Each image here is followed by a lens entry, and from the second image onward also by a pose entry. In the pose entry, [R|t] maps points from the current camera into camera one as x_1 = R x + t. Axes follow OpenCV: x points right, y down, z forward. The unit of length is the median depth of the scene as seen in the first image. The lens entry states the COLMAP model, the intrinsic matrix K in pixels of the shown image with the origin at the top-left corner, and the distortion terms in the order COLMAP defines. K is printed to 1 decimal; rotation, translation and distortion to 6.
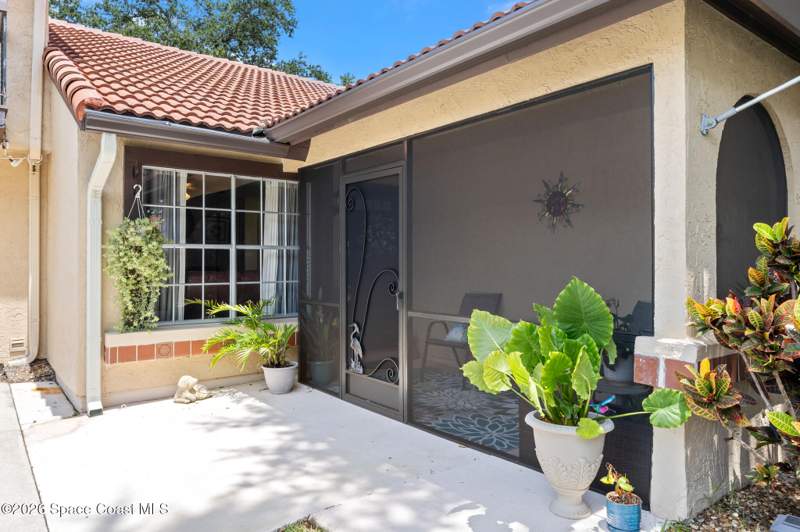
lens RADIAL K [[542.6, 0, 400.0], [0, 542.6, 266.0], [0, 0, 1]] dist [0.002395, 0.000116]
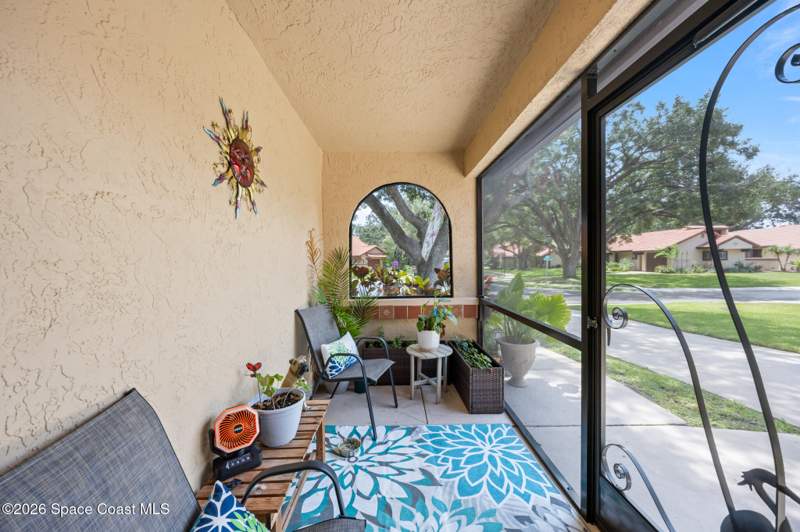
lens RADIAL K [[300.5, 0, 400.0], [0, 300.5, 266.0], [0, 0, 1]] dist [-0.000656, -0.000088]
pose [[-0.792339, -0.003170, 0.610073, -0.024558], [0.004492, 0.999929, 0.011030, -0.017437], [-0.610065, 0.011480, -0.792268, 1.428889]]
